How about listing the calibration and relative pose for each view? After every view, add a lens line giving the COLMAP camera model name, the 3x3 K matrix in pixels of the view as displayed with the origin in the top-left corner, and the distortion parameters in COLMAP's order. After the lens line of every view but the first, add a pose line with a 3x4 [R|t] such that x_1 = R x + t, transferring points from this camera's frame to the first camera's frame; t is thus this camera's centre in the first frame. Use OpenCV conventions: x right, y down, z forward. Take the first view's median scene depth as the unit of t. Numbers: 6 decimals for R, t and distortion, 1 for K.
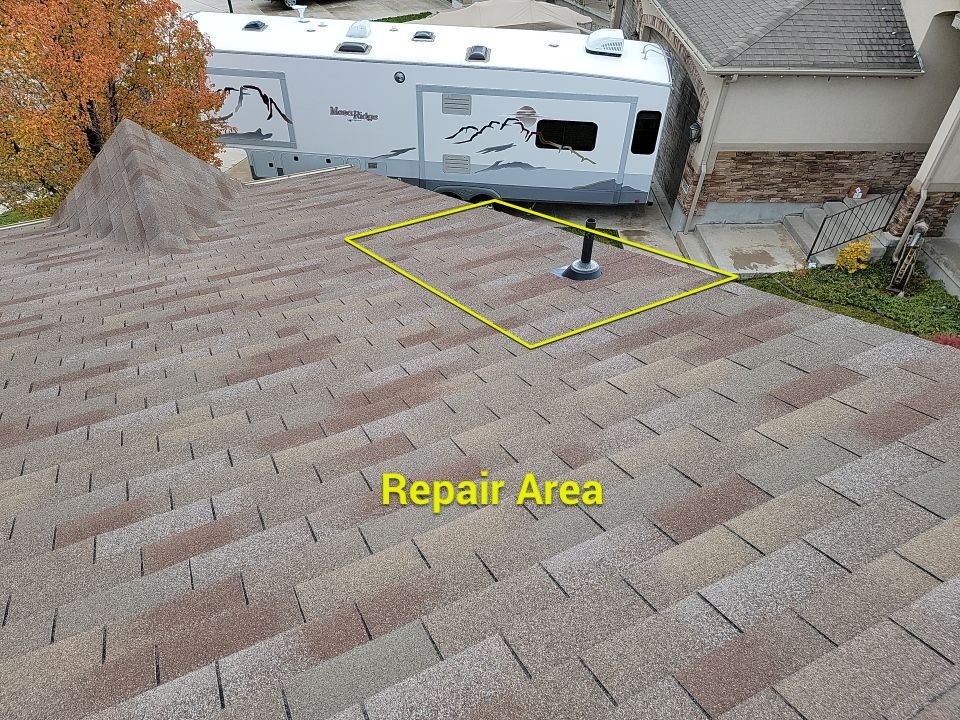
lens RADIAL K [[659.5, 0, 476.5], [0, 659.5, 368.7], [0, 0, 1]] dist [0.089992, -0.075026]
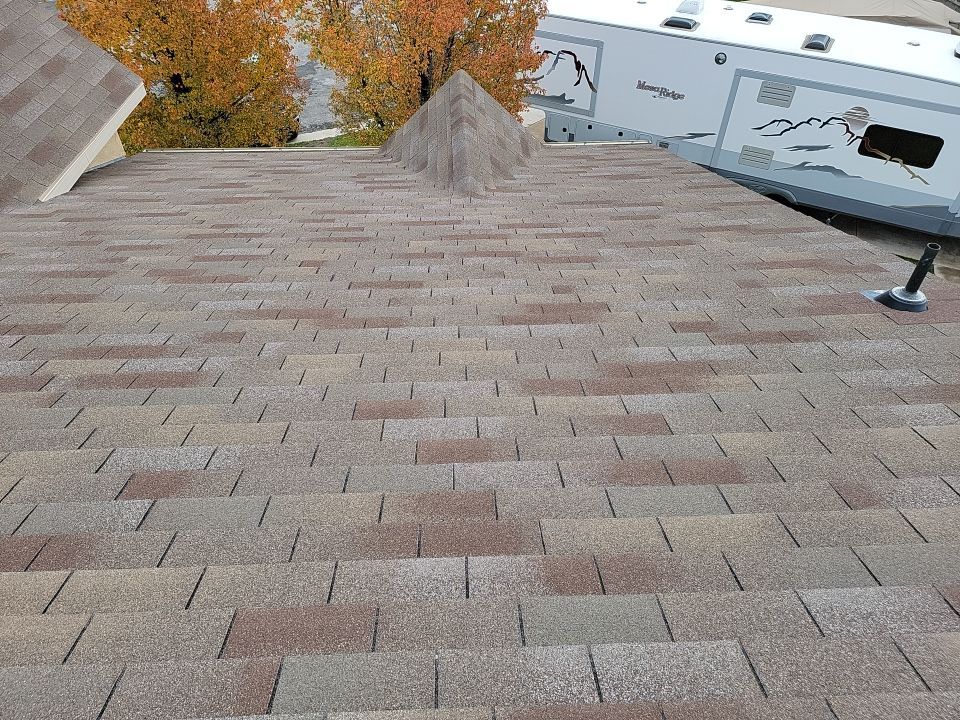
lens RADIAL K [[659.5, 0, 471.0], [0, 659.5, 355.0], [0, 0, 1]] dist [0.089992, -0.075026]
pose [[0.907351, 0.267723, -0.324097, -0.051314], [-0.262333, 0.963042, 0.061095, 0.018152], [0.328475, 0.029587, 0.944049, -0.027743]]
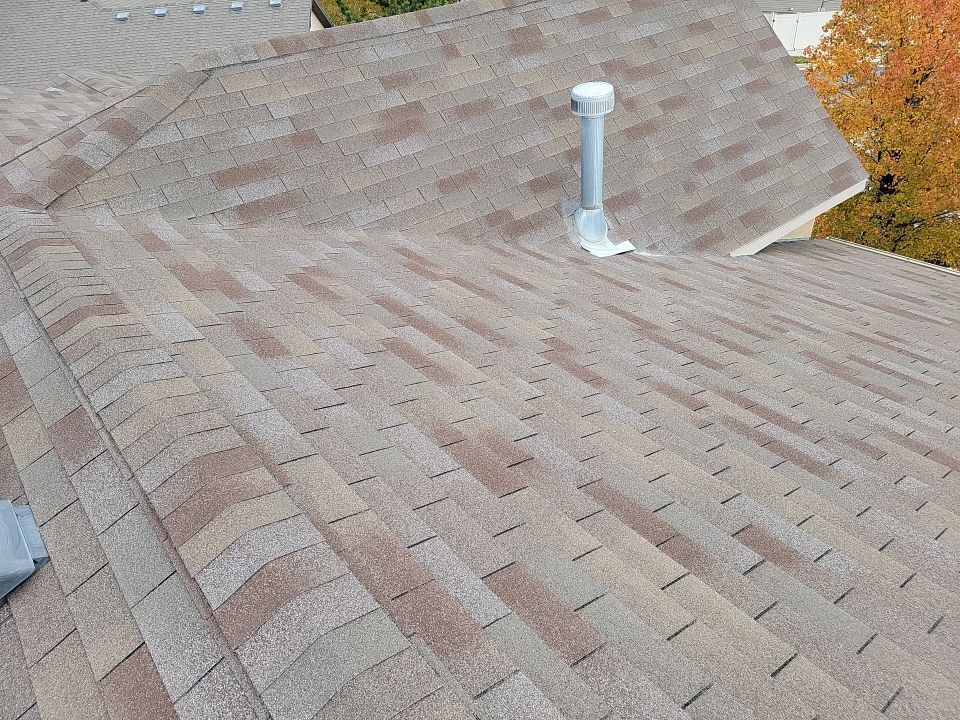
lens RADIAL K [[659.5, 0, 484.9], [0, 659.5, 360.8], [0, 0, 1]] dist [0.089992, -0.075026]
pose [[0.224264, 0.525633, -0.820619, -0.102889], [-0.588059, 0.744470, 0.316149, 0.068126], [0.777105, 0.411672, 0.476062, -0.139168]]
